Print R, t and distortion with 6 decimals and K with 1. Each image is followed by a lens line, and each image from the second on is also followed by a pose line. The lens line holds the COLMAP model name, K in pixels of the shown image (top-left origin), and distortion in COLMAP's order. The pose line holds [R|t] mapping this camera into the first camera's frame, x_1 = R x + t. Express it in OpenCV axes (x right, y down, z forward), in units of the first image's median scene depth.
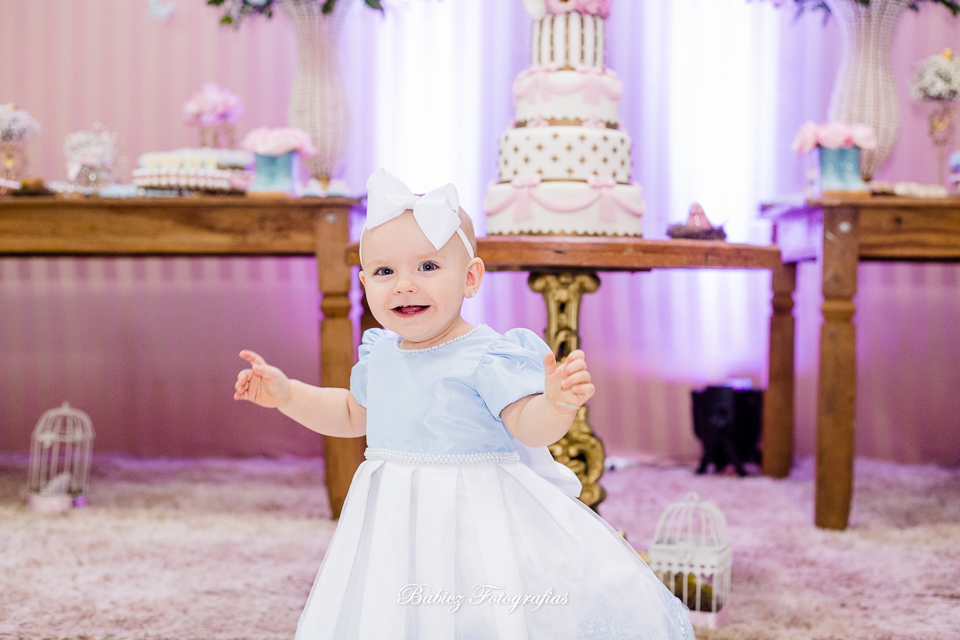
lens RADIAL K [[1493.7, 0, 480.0], [0, 1493.7, 320.0], [0, 0, 1]] dist [0.009577, 0.047253]
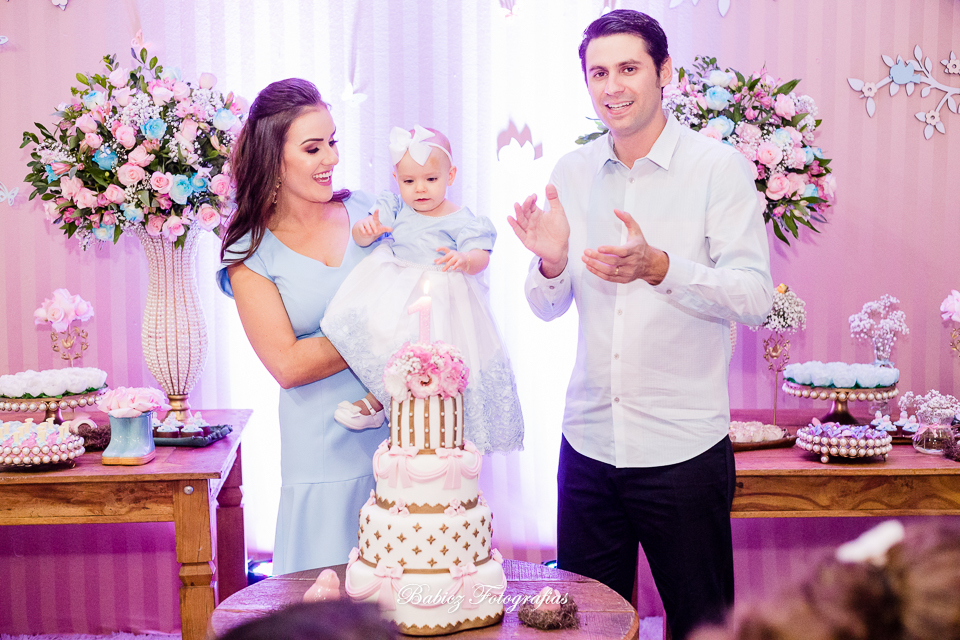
lens RADIAL K [[1390.5, 0, 480.0], [0, 1390.5, 320.0], [0, 0, 1]] dist [0.003440, 0.028959]
pose [[0.993795, -0.019304, 0.109539, -0.007098], [0.012309, 0.997863, 0.064178, -0.311215], [-0.110544, -0.062432, 0.991908, 0.073636]]
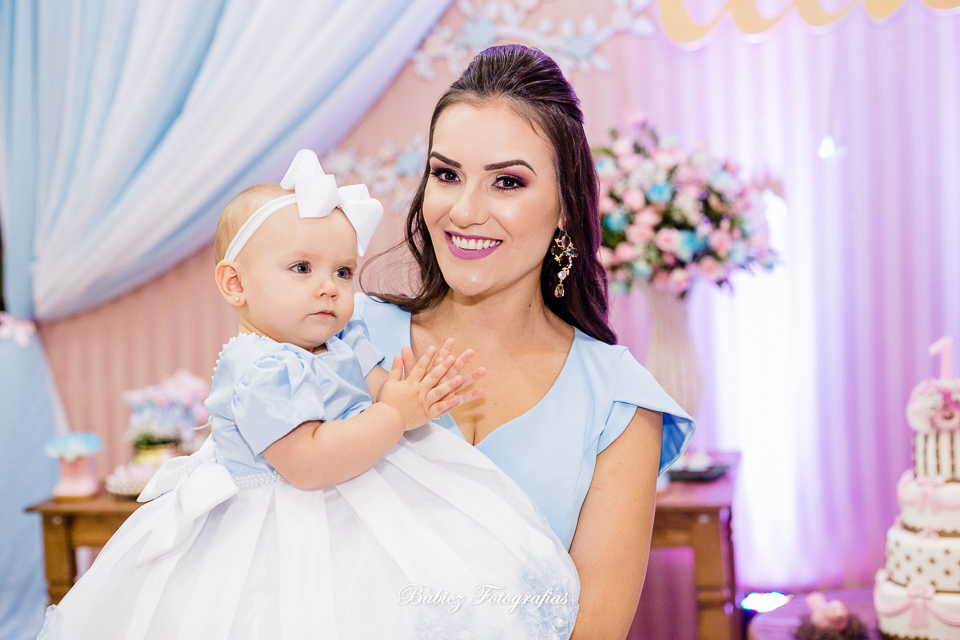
lens RADIAL K [[1414.5, 0, 486.2], [0, 1414.5, 319.7], [0, 0, 1]] dist [0.008864, 0.017796]
pose [[0.983139, -0.038234, -0.178819, -0.085386], [0.042307, 0.998924, 0.019015, -0.314109], [0.177899, -0.026260, 0.983698, -0.066037]]
